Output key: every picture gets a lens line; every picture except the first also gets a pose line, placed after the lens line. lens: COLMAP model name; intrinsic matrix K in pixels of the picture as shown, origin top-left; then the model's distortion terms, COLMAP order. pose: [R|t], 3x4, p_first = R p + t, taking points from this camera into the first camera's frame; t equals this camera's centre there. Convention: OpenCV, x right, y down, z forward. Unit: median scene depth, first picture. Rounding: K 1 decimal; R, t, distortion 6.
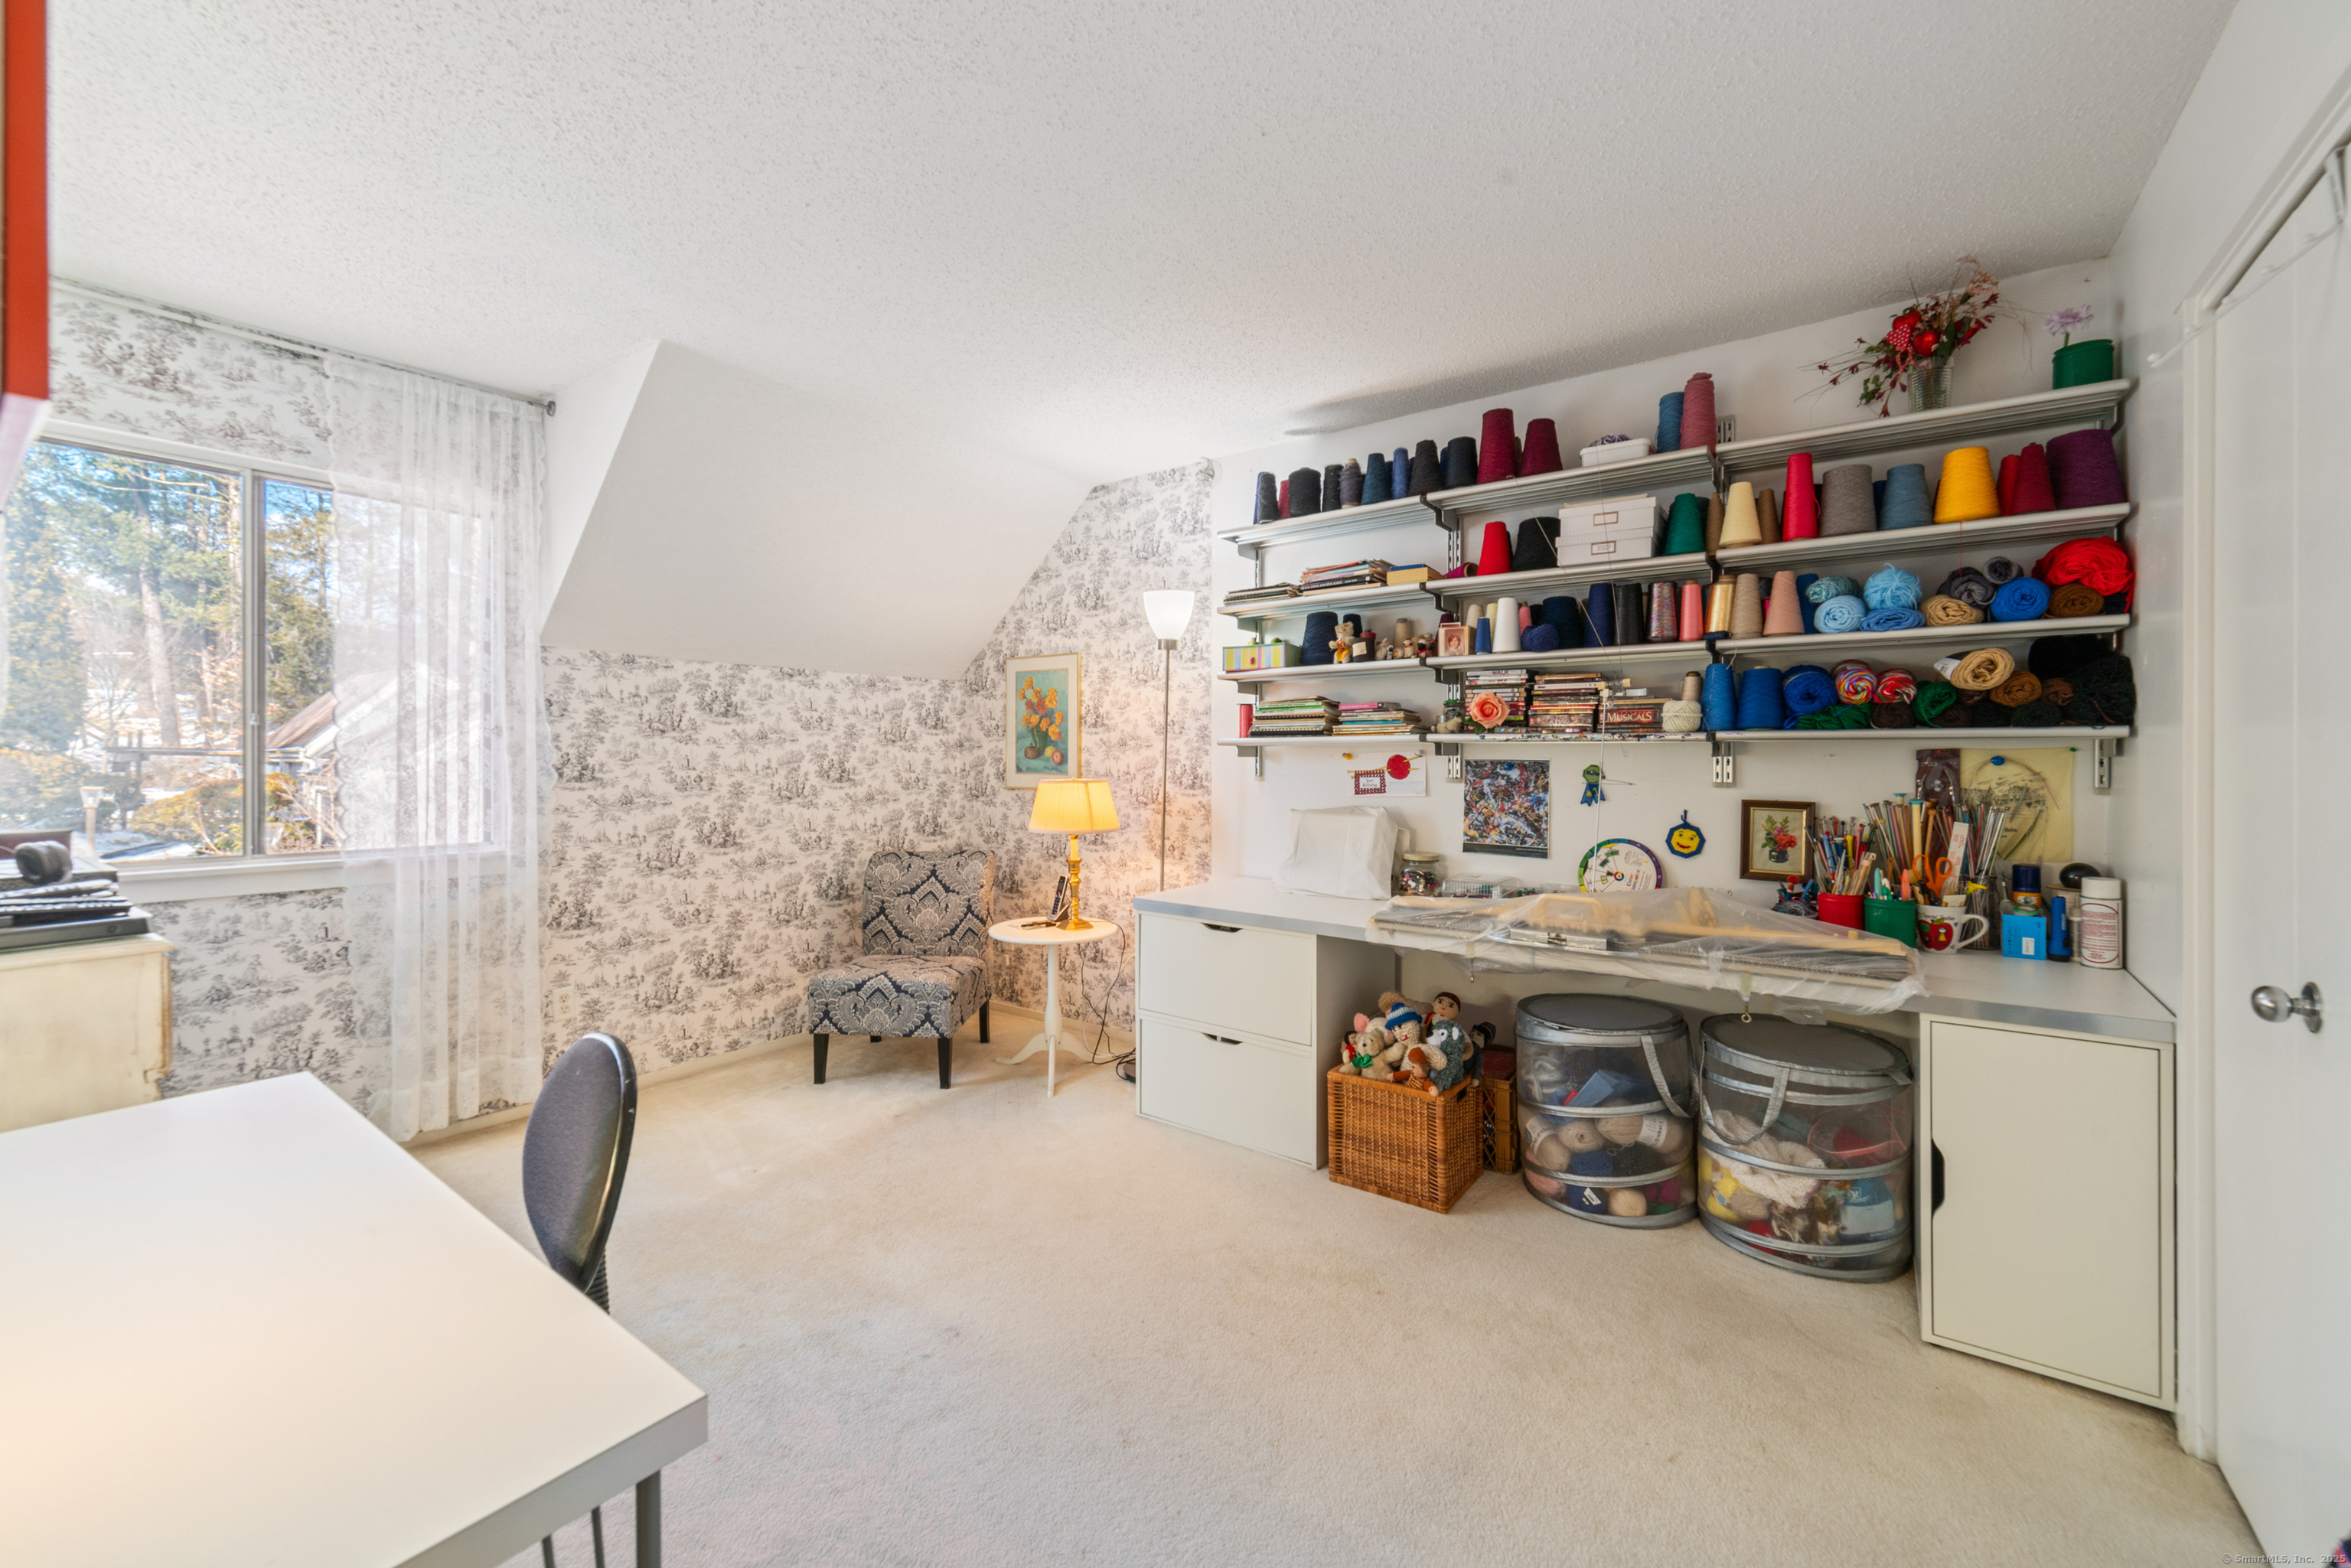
lens RADIAL K [[926.9, 0, 1172.7], [0, 926.9, 758.6], [0, 0, 1]] dist [-0.000362, 0.002158]
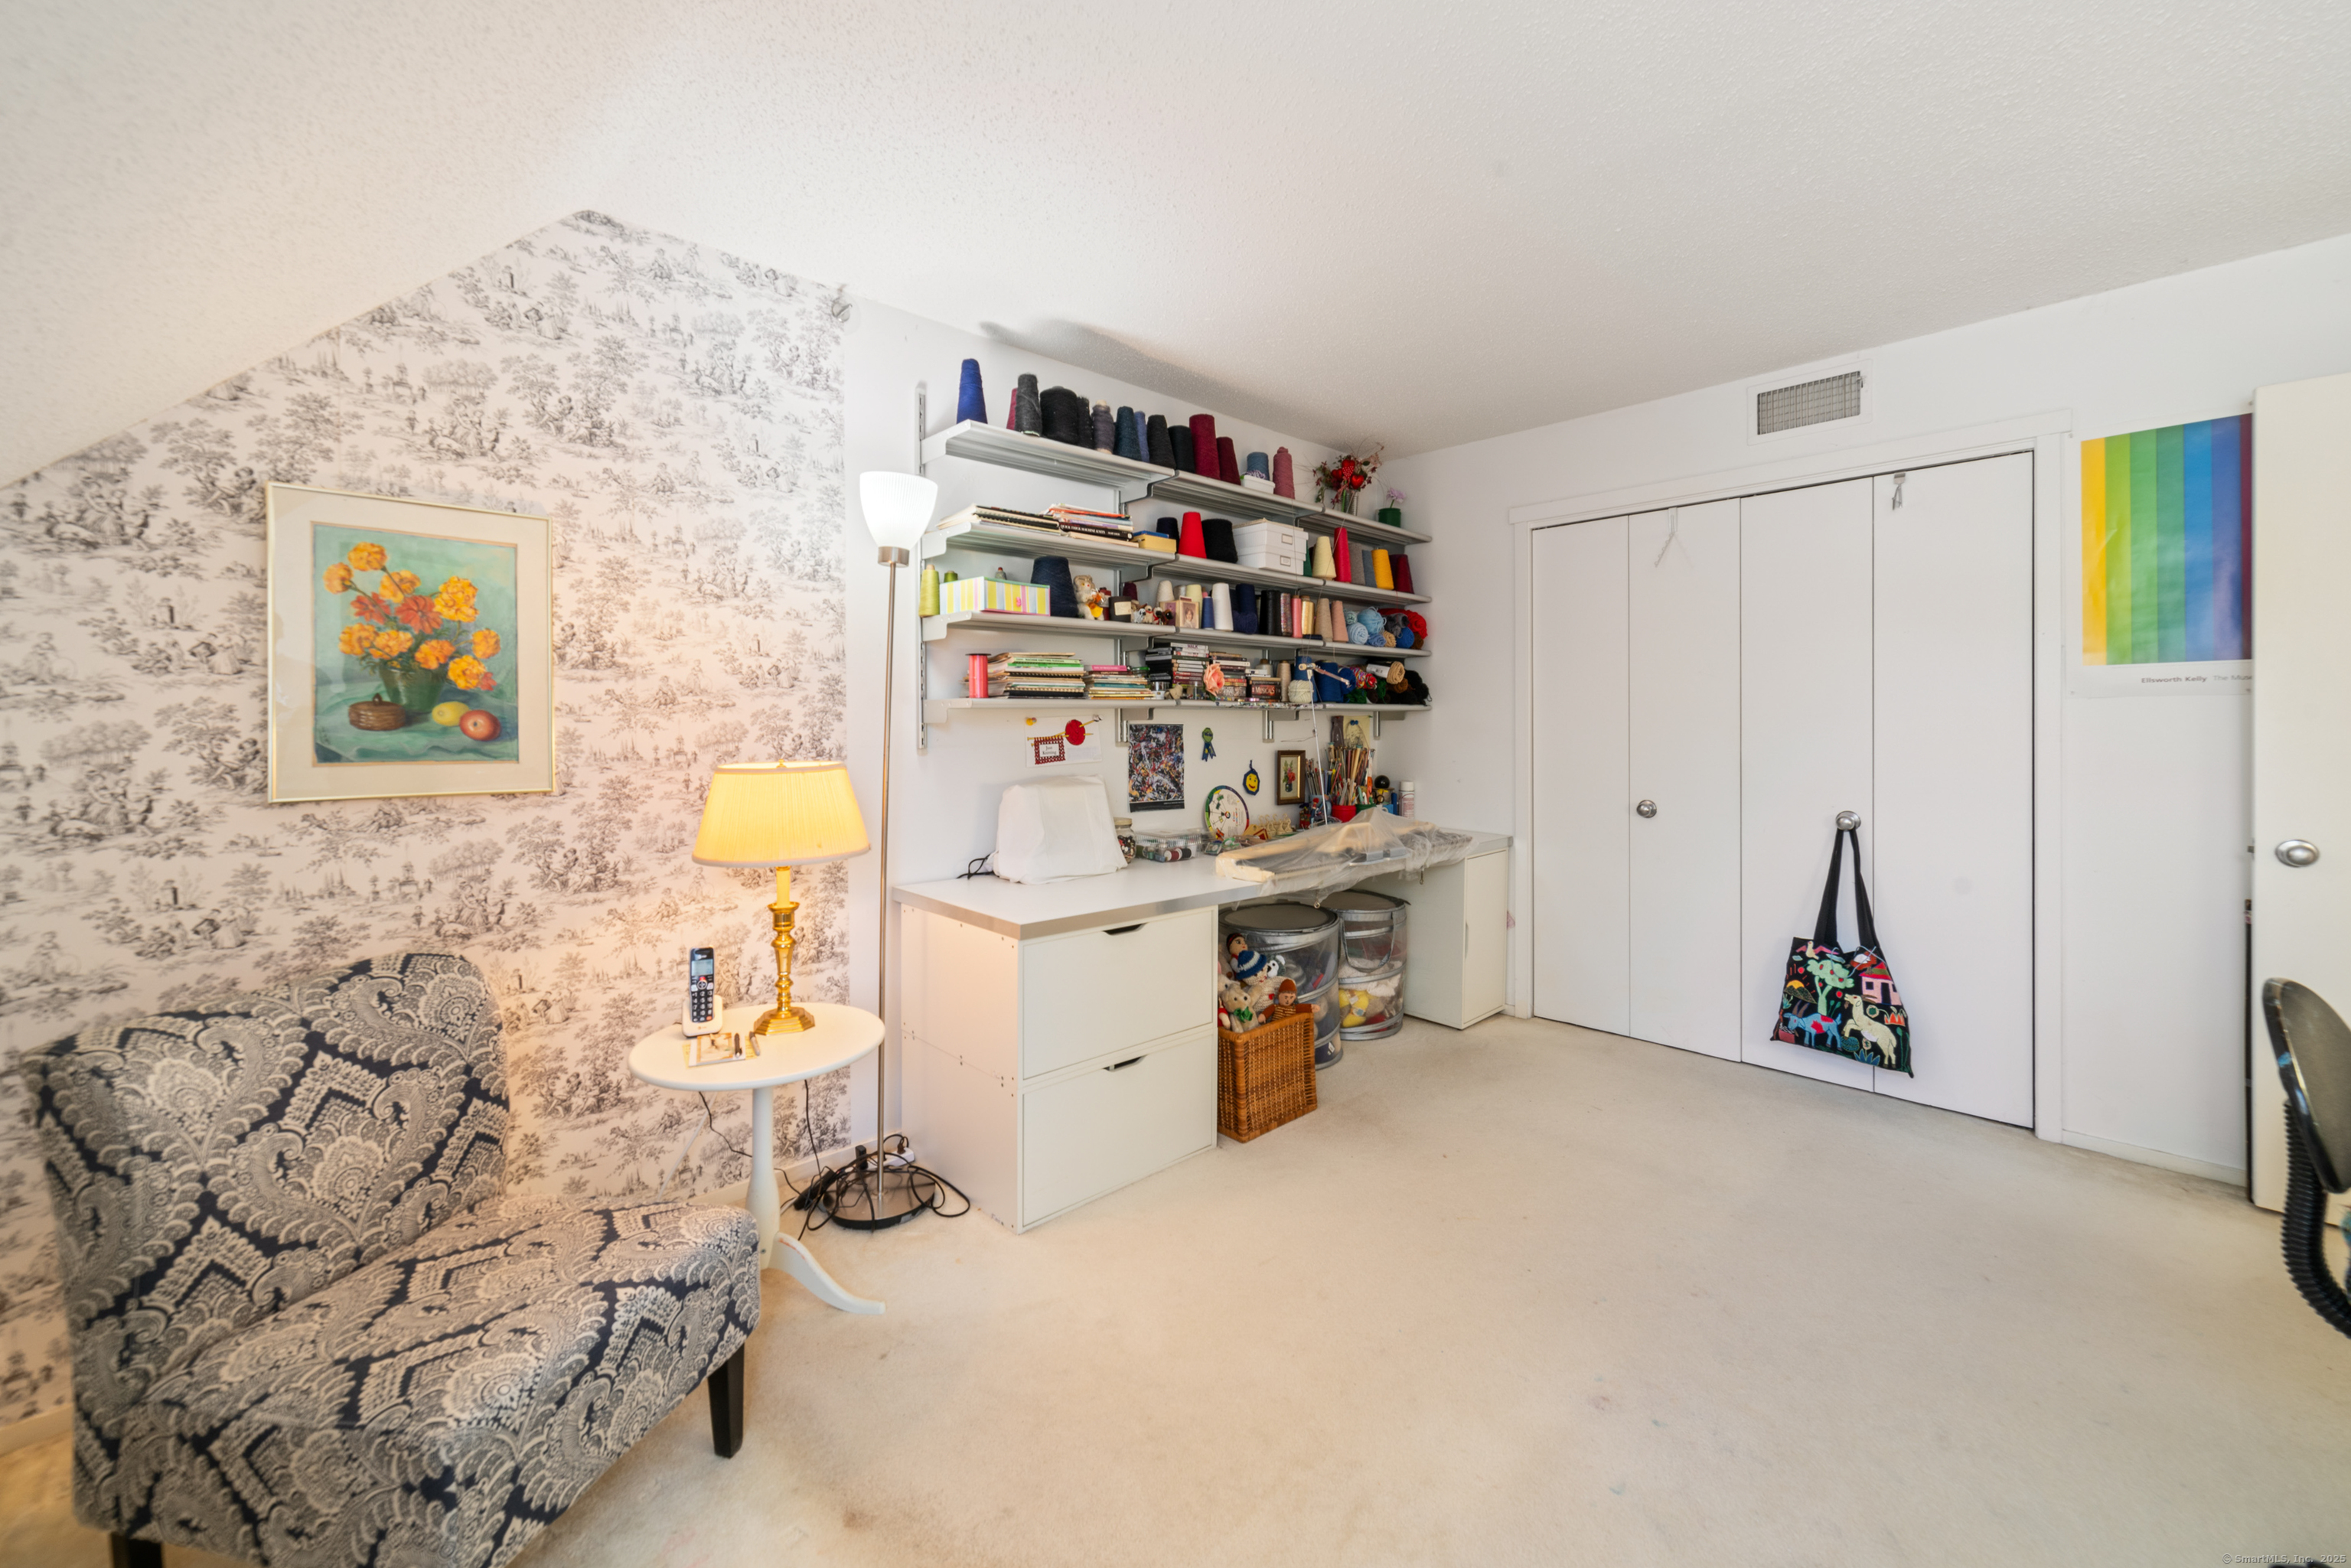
lens RADIAL K [[926.9, 0, 1159.5], [0, 926.9, 727.1], [0, 0, 1]] dist [-0.000362, 0.002158]
pose [[0.192902, -0.007167, 0.981192, -0.716907], [0.007381, 0.999956, 0.005853, -0.001490], [-0.981190, 0.006113, 0.192947, 0.774634]]
